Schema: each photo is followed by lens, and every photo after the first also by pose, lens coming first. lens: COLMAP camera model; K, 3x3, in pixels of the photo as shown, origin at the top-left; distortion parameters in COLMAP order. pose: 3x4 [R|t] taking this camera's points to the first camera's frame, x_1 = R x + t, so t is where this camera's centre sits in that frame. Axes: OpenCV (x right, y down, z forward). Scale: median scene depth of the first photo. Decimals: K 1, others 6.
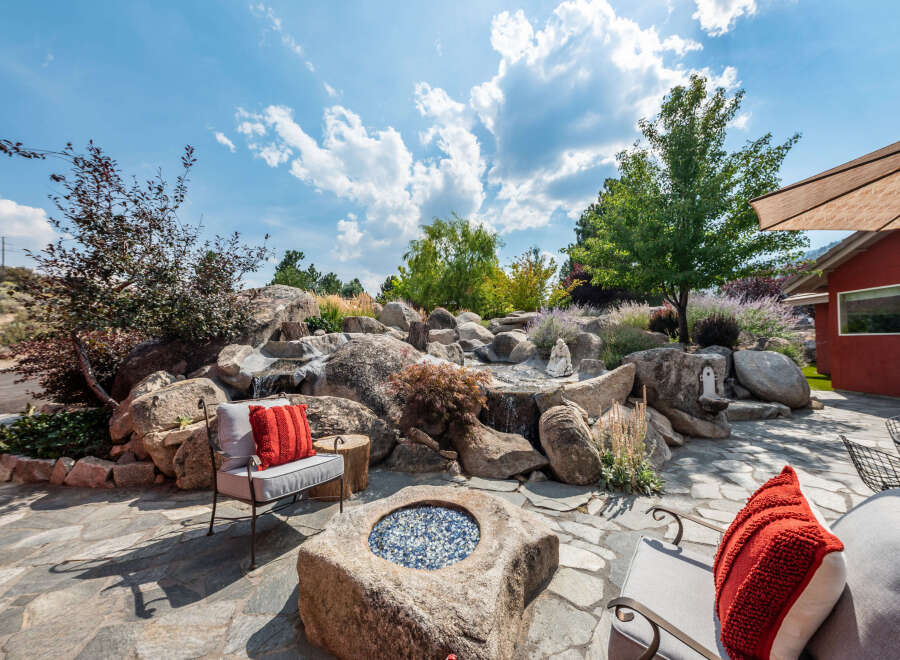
lens RADIAL K [[343.0, 0, 447.0], [0, 343.0, 330.1], [0, 0, 1]] dist [0.007981, -0.002540]
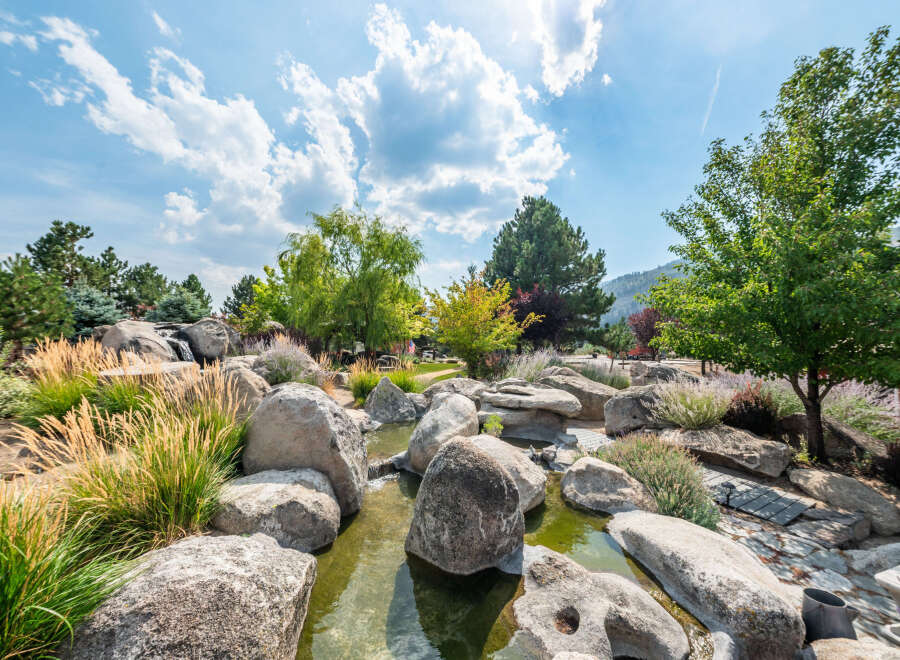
lens RADIAL K [[343.0, 0, 446.1], [0, 343.0, 339.0], [0, 0, 1]] dist [0.007981, -0.002540]
pose [[0.927960, 0.021292, 0.372070, -0.227674], [-0.026091, 0.999629, 0.007866, -0.218893], [-0.371764, -0.017007, 0.928171, 0.839064]]
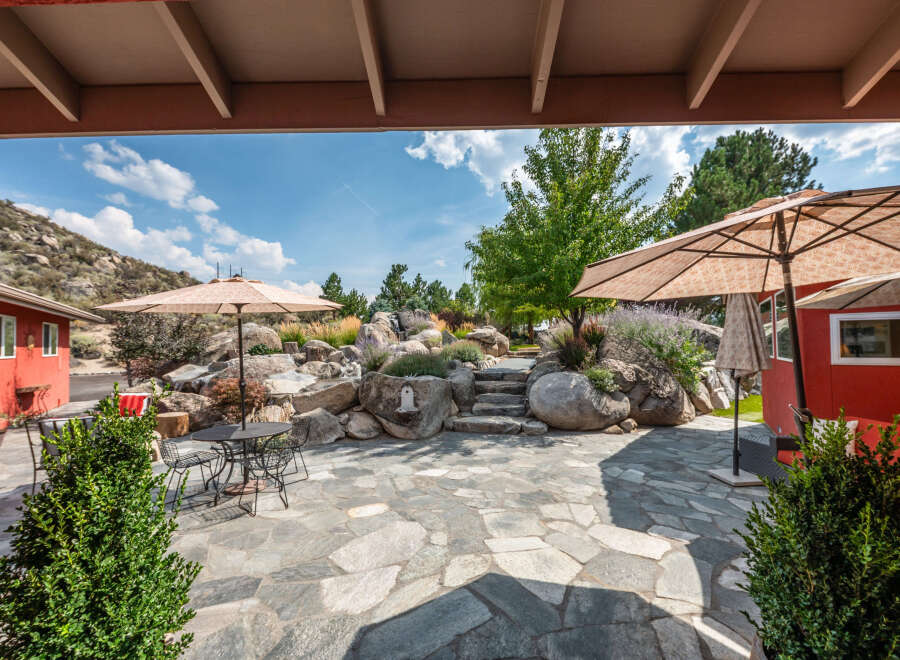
lens RADIAL K [[395.2, 0, 445.8], [0, 395.2, 322.9], [0, 0, 1]] dist [0.007088, -0.000639]
pose [[0.896984, -0.030039, -0.441041, 1.103901], [0.022029, 0.999486, -0.023271, -0.070807], [0.441513, 0.011158, 0.897185, -0.223157]]
